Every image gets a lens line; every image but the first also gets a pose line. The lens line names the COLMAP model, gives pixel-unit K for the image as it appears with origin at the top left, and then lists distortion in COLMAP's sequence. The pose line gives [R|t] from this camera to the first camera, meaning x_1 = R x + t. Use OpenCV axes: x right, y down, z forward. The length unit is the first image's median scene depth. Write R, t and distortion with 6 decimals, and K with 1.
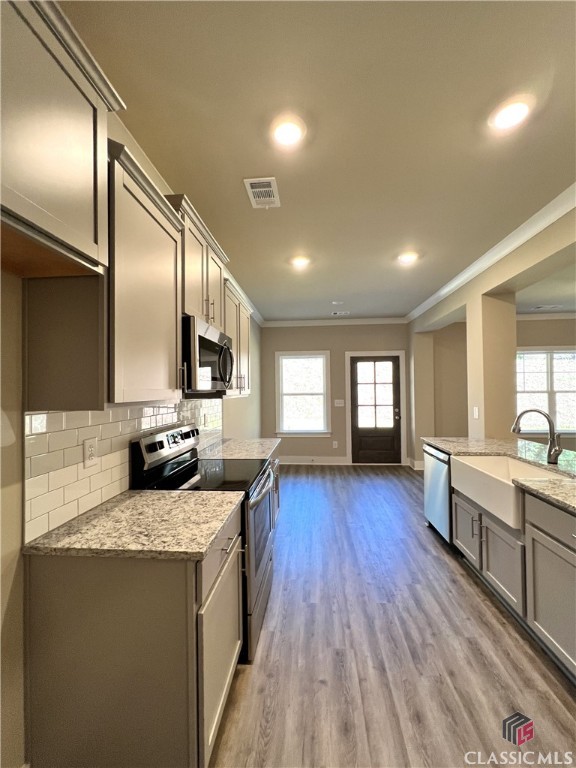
lens RADIAL K [[308.0, 0, 288.0], [0, 308.0, 386.6], [0, 0, 1]] dist [0.001482, 0.000077]
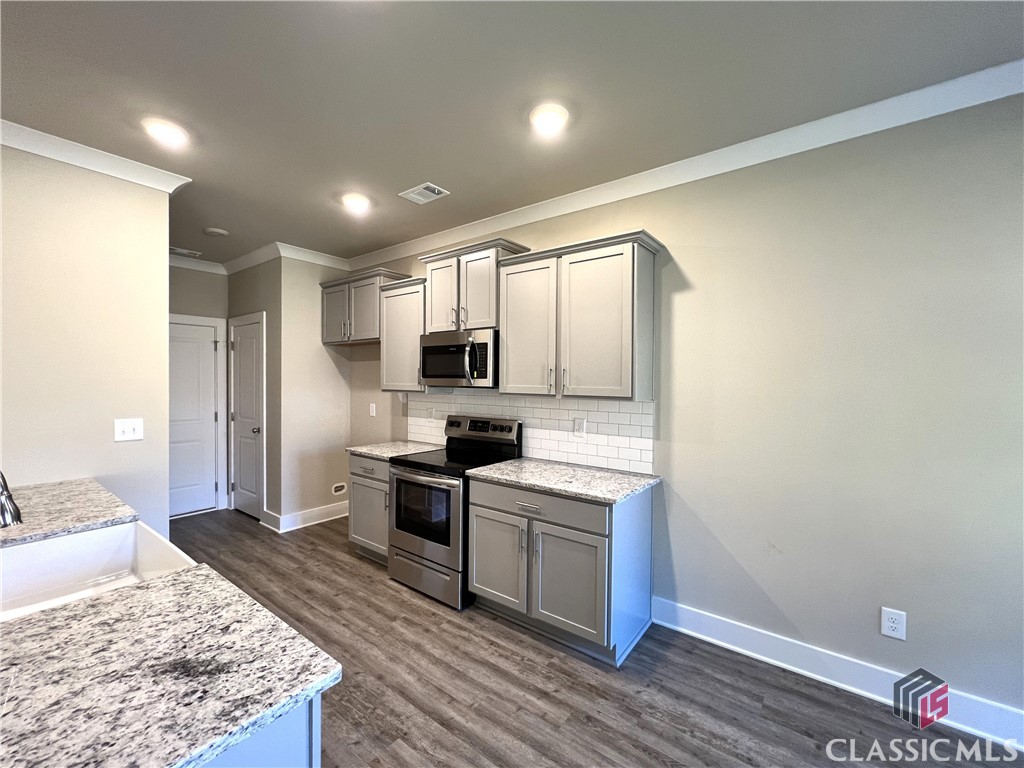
lens RADIAL K [[417.4, 0, 511.9], [0, 417.4, 384.6], [0, 0, 1]] dist [-0.002140, -0.000207]
pose [[-0.529973, 0.011947, -0.847930, 0.999591], [0.013382, 0.999894, 0.005724, 0.000545], [0.847909, -0.008314, -0.530077, 2.085247]]
